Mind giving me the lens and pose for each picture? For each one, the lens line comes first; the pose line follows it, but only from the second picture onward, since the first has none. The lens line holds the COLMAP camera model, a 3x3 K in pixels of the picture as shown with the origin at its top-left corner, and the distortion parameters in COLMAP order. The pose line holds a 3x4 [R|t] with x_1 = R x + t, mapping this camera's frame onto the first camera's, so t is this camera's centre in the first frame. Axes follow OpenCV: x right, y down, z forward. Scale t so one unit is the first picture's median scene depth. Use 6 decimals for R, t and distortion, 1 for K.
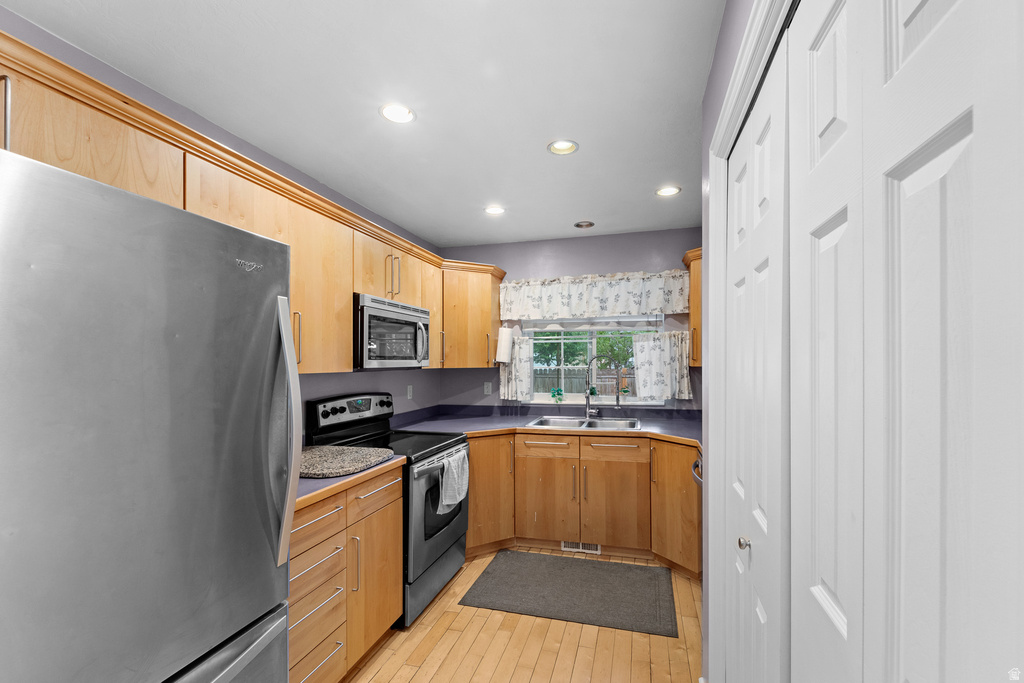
lens RADIAL K [[422.9, 0, 524.3], [0, 422.9, 361.8], [0, 0, 1]] dist [0.000339, -0.001133]
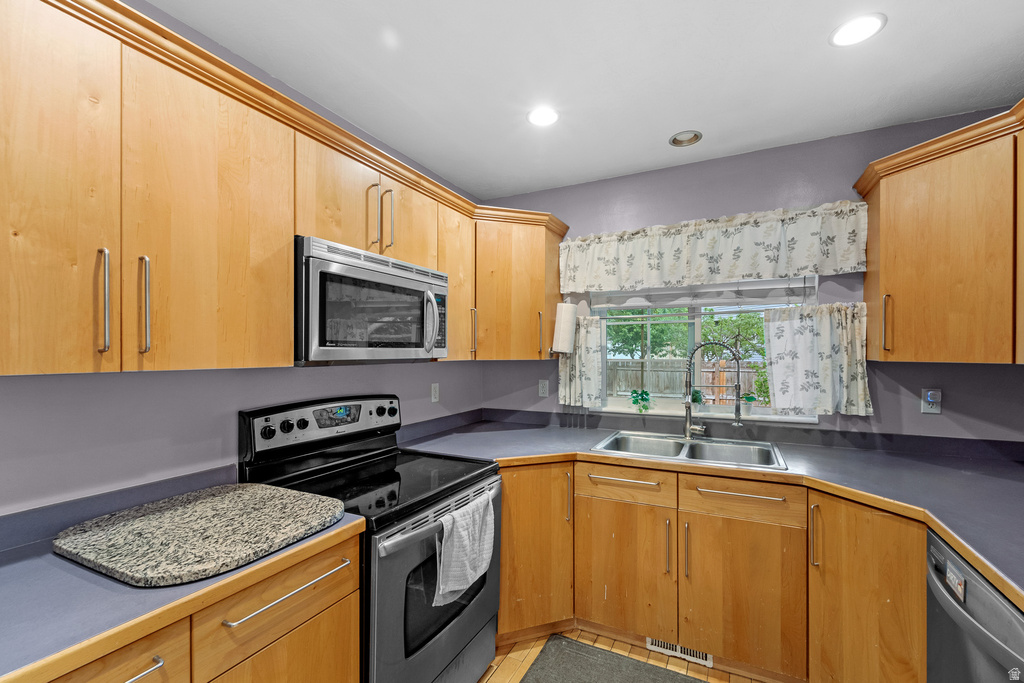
lens RADIAL K [[422.9, 0, 541.8], [0, 422.9, 351.1], [0, 0, 1]] dist [0.000339, -0.001133]
pose [[0.988017, 0.004951, -0.154266, 0.027963], [-0.005396, 0.999982, -0.002467, 0.000756], [0.154252, 0.003270, 0.988026, 0.345240]]
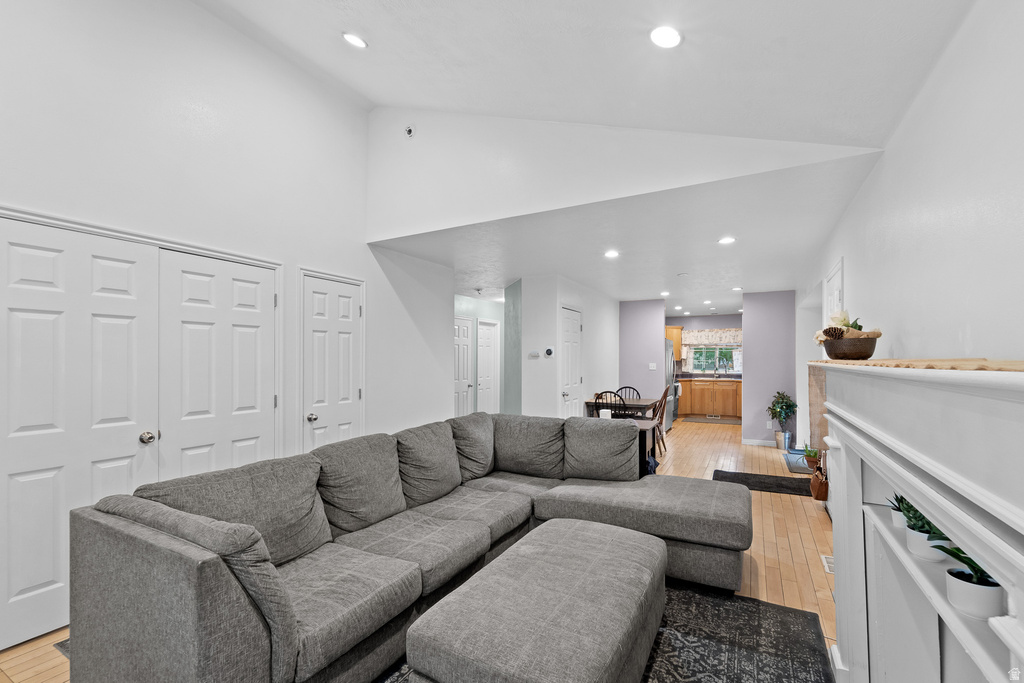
lens RADIAL K [[422.9, 0, 536.6], [0, 422.9, 370.7], [0, 0, 1]] dist [0.000339, -0.001133]
pose [[0.981222, 0.002407, -0.192868, -0.551283], [0.003356, 0.999558, 0.029550, -0.008923], [0.192853, -0.029642, 0.980780, -2.339714]]
